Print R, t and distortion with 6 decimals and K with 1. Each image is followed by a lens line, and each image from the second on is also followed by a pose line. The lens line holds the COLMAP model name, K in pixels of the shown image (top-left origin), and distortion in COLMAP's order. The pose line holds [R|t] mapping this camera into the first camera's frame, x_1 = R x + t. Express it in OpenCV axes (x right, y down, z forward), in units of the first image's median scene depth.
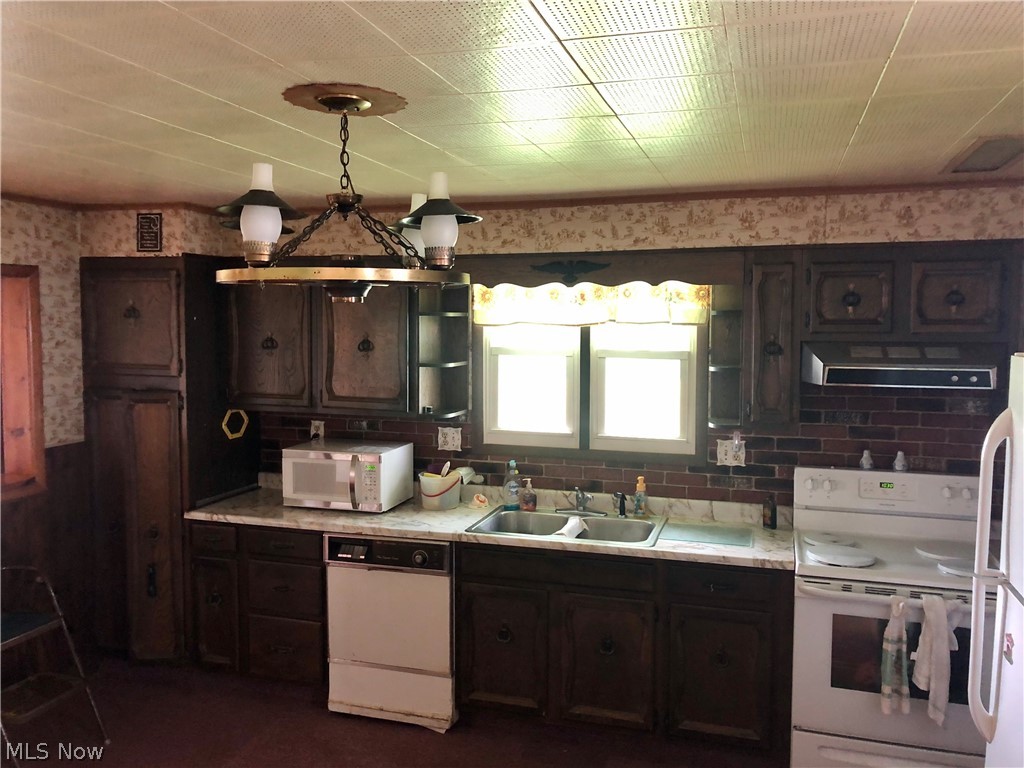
lens RADIAL K [[836.1, 0, 515.1], [0, 836.1, 378.3], [0, 0, 1]] dist [0.048569, -0.048016]
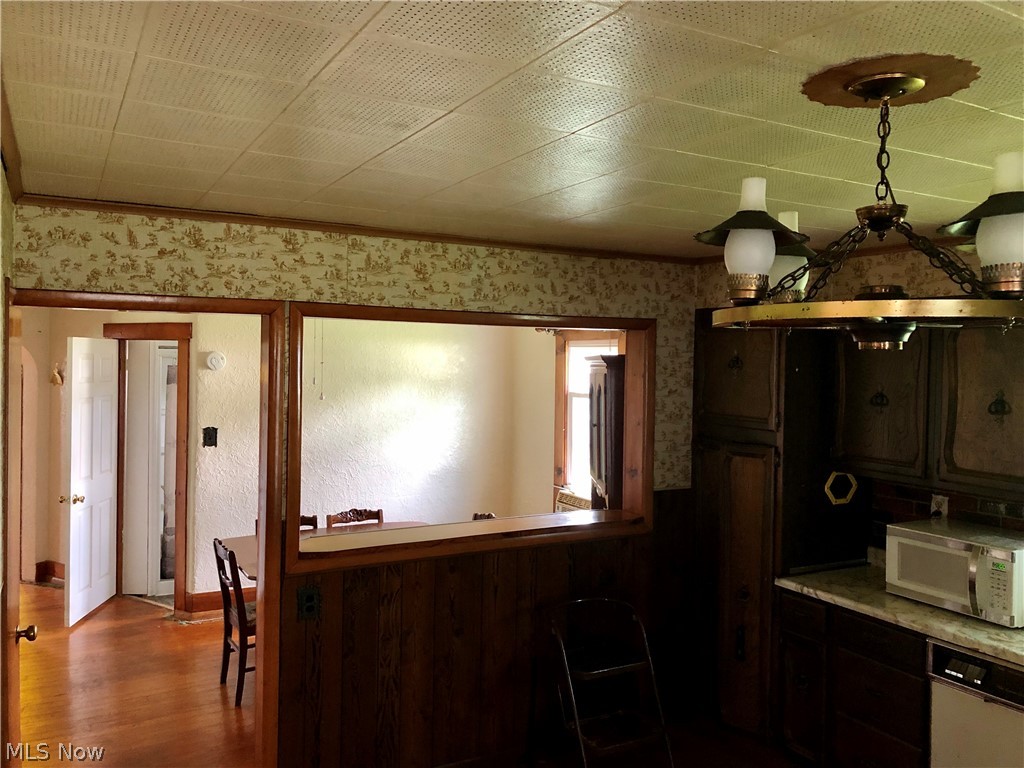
lens RADIAL K [[836.1, 0, 530.3], [0, 836.1, 371.3], [0, 0, 1]] dist [0.048569, -0.048016]
pose [[0.725041, 0.016255, -0.688514, 0.049400], [-0.065088, 0.996864, -0.045006, -0.009102], [0.685624, 0.077446, 0.723825, 0.132140]]
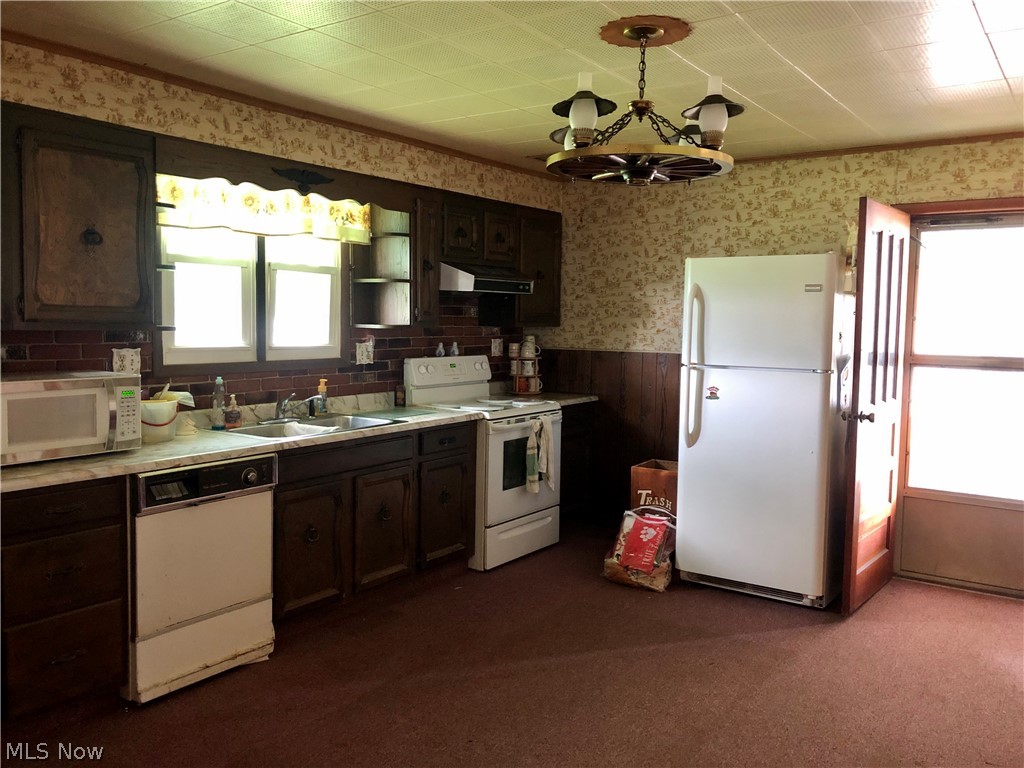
lens RADIAL K [[836.1, 0, 519.0], [0, 836.1, 384.8], [0, 0, 1]] dist [0.048569, -0.048016]
pose [[0.307267, -0.076991, 0.948504, -0.839320], [0.056156, 0.996452, 0.062691, 0.071840], [-0.949965, 0.034001, 0.310501, 0.419752]]
